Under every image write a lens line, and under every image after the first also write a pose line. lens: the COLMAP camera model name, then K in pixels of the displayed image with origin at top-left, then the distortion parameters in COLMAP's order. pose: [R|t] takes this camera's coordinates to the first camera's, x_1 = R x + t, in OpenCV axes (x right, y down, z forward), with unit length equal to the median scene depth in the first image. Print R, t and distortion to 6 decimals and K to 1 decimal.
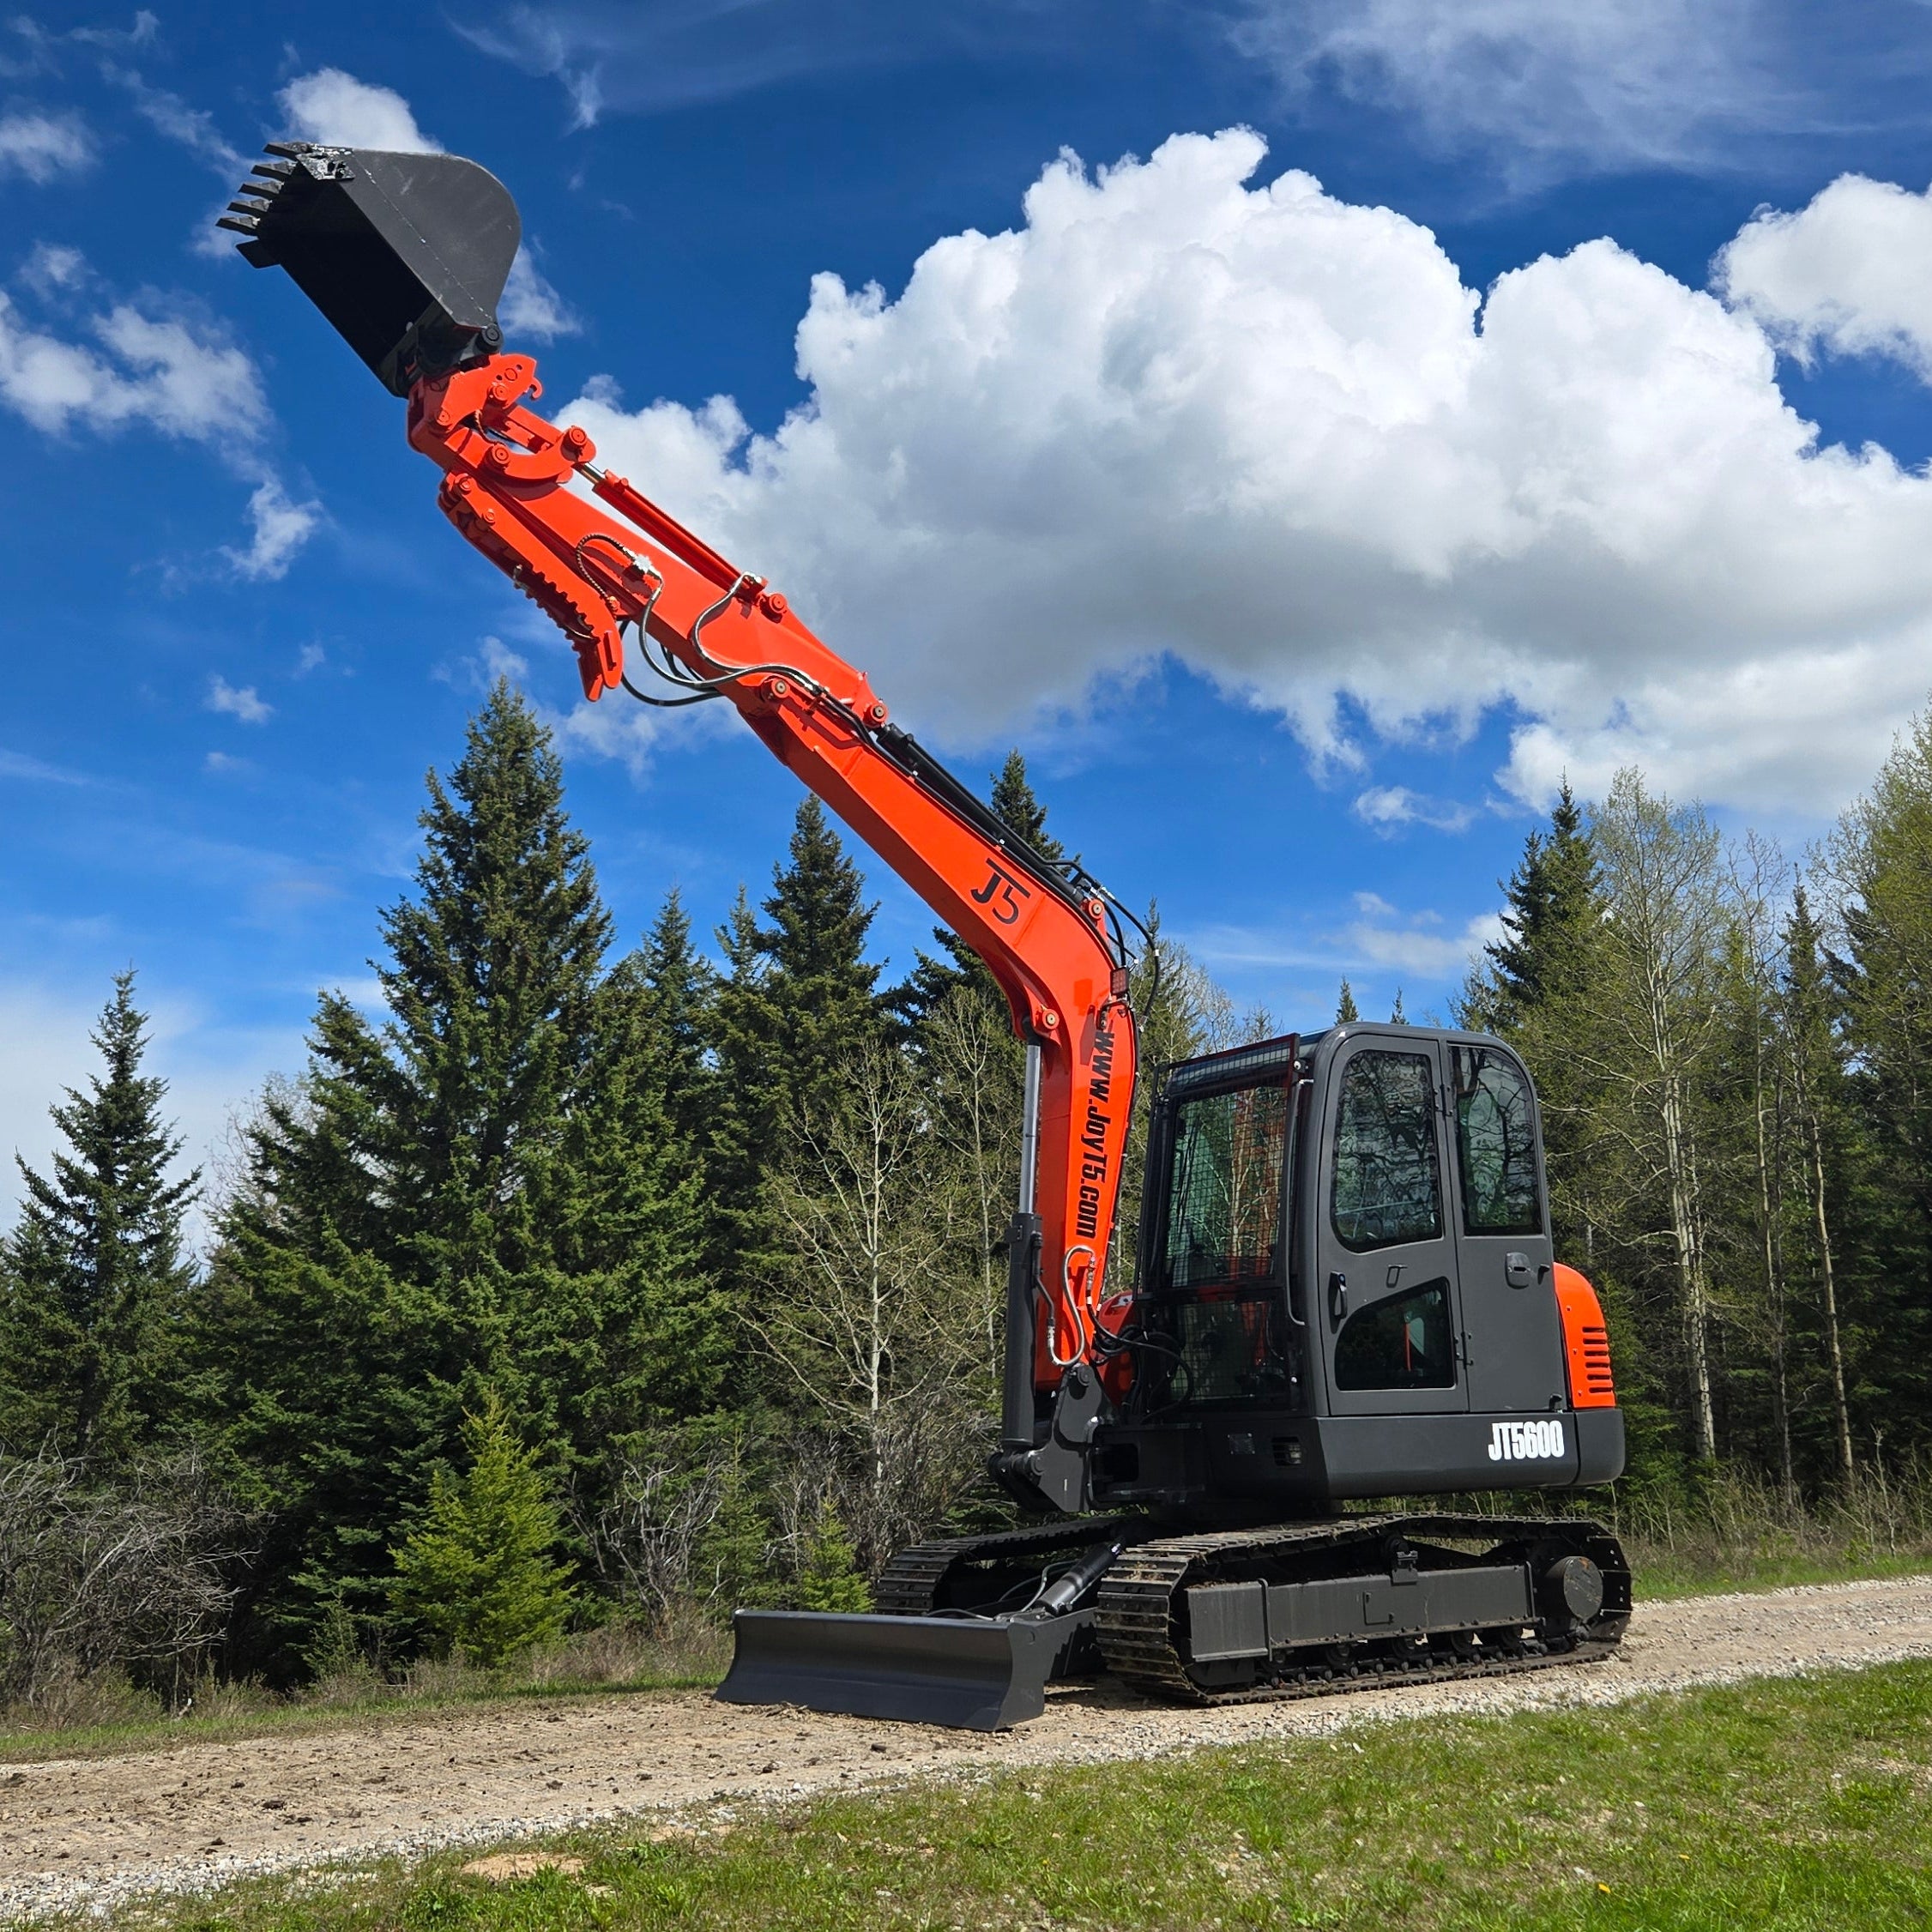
lens RADIAL K [[2292.2, 0, 966.7], [0, 2292.2, 959.6], [0, 0, 1]] dist [0.073232, 0.000000]
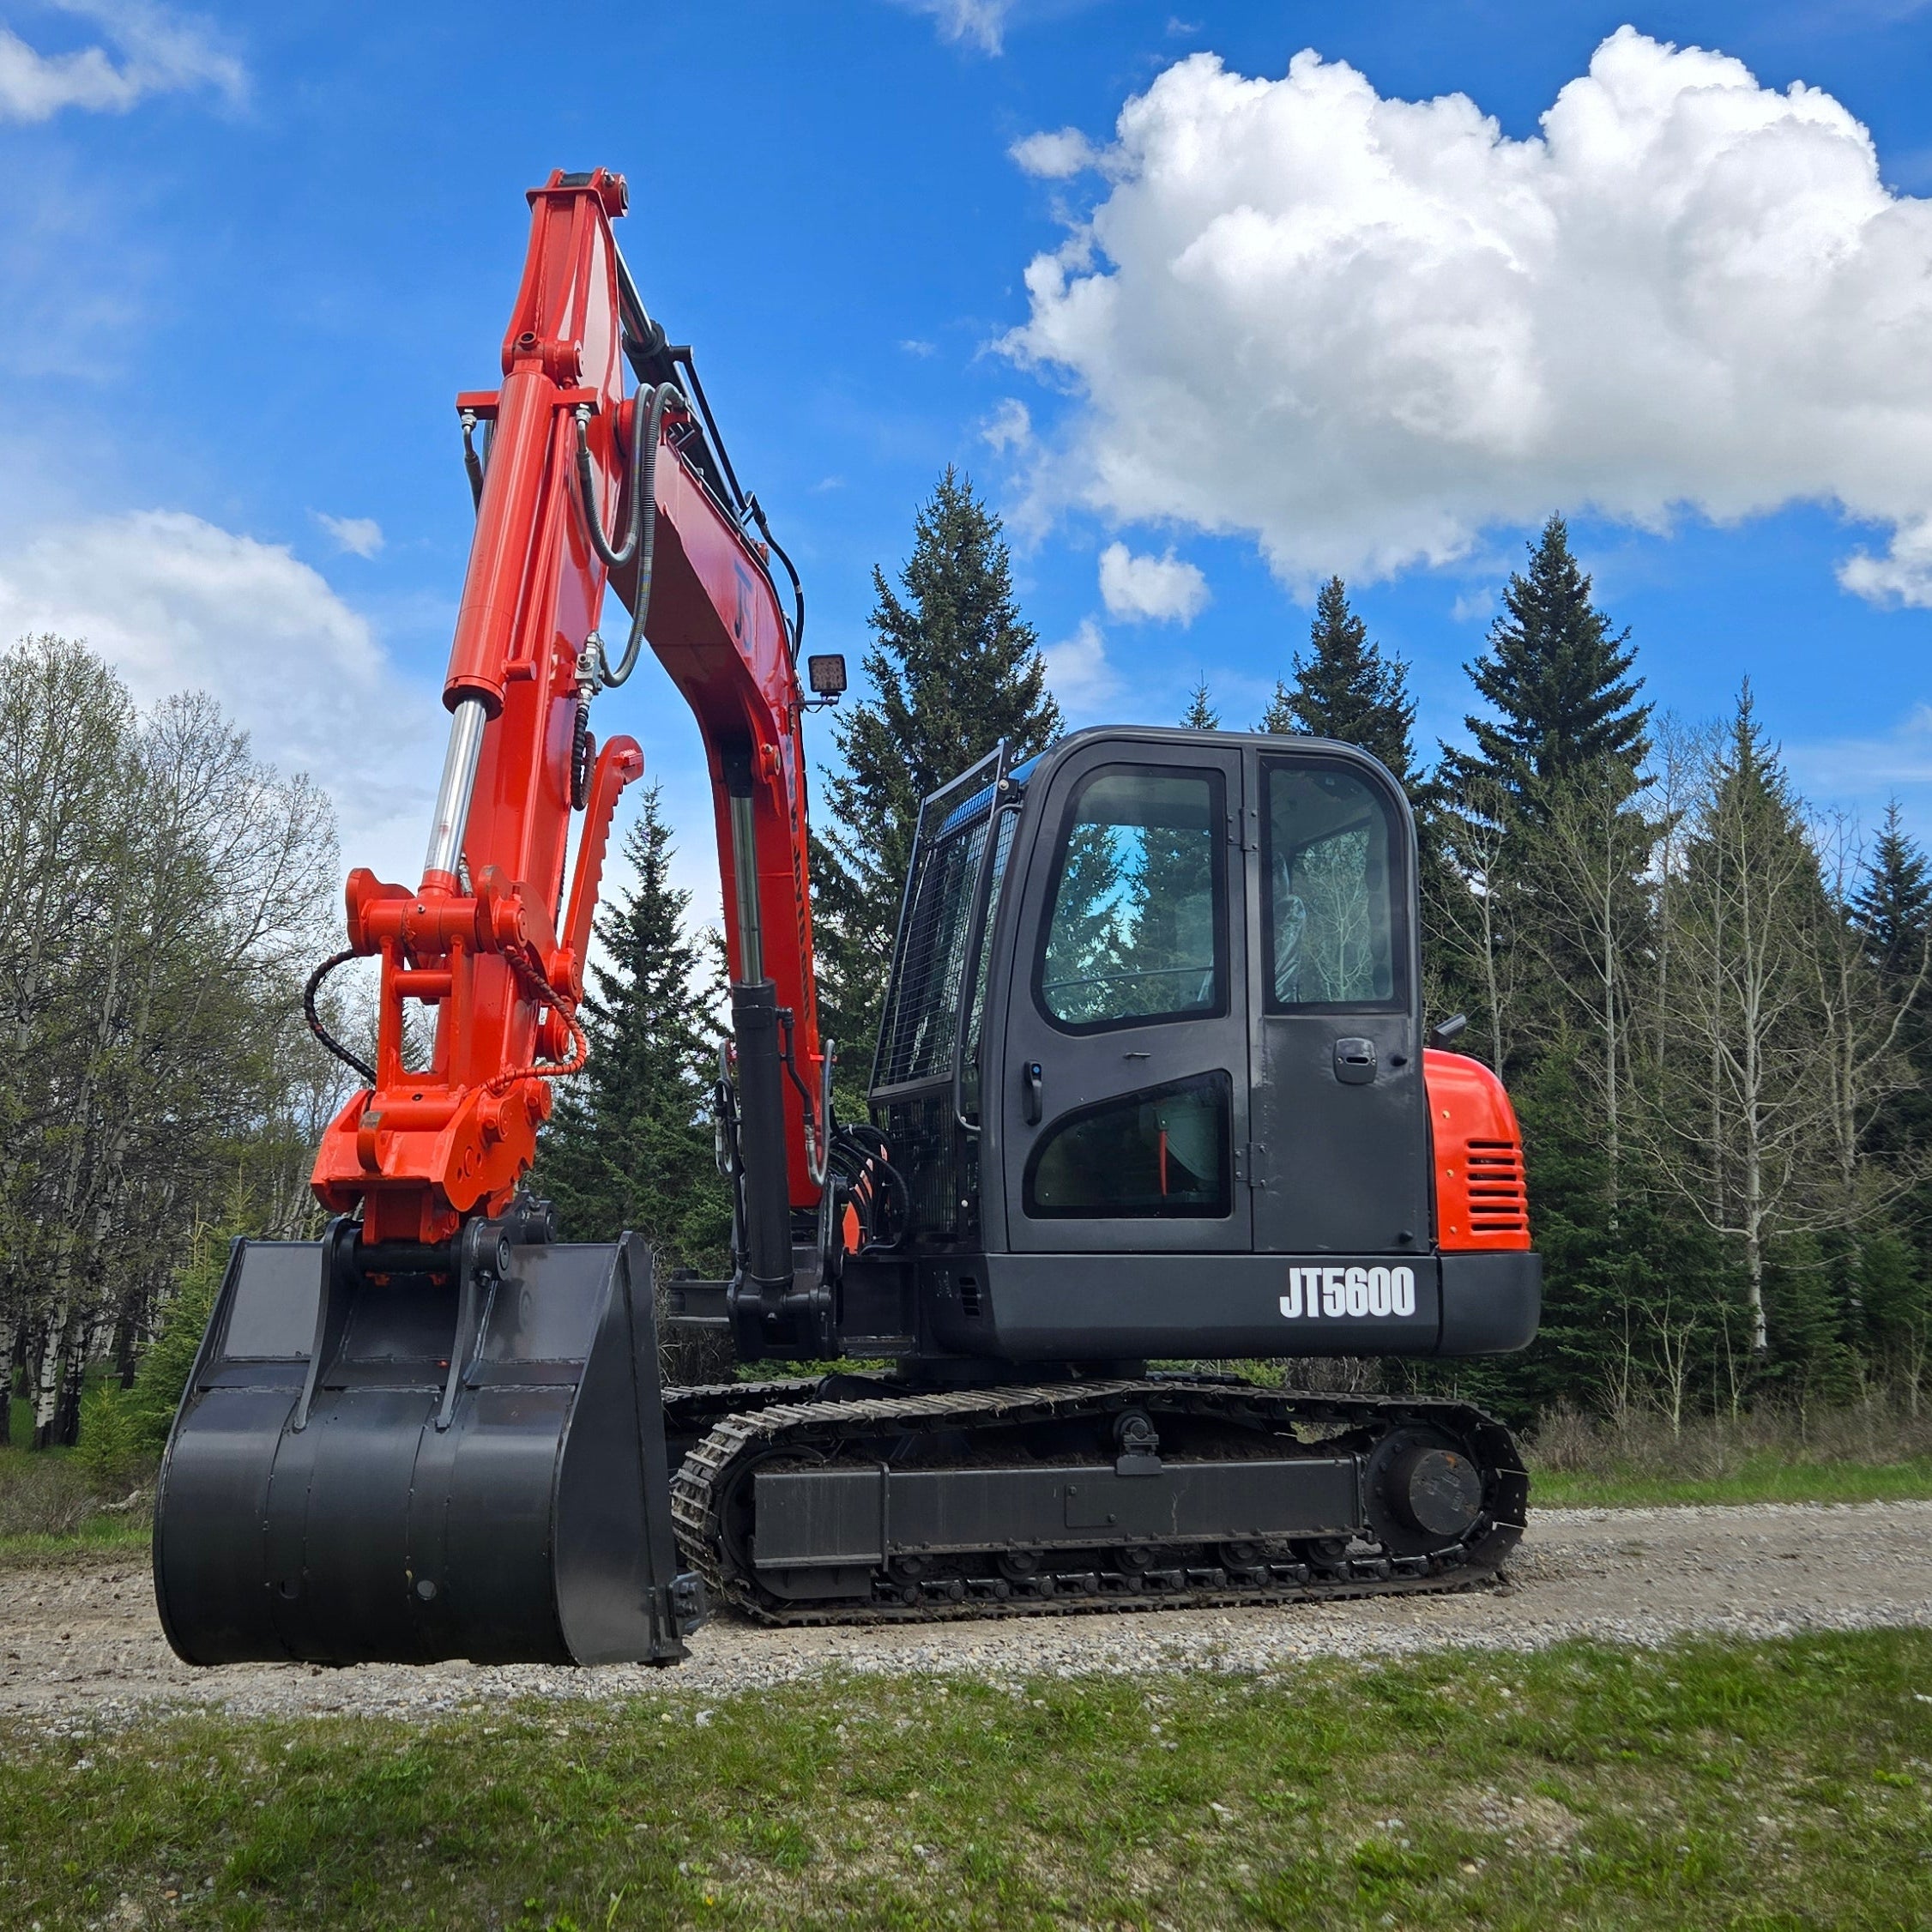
lens RADIAL K [[2292.2, 0, 949.2], [0, 2292.2, 961.8], [0, 0, 1]] dist [0.073232, 0.000000]
pose [[0.955730, -0.006219, -0.294178, 0.082864], [0.029951, 0.996640, 0.076237, 0.011053], [0.292716, -0.081673, 0.952705, 0.068629]]
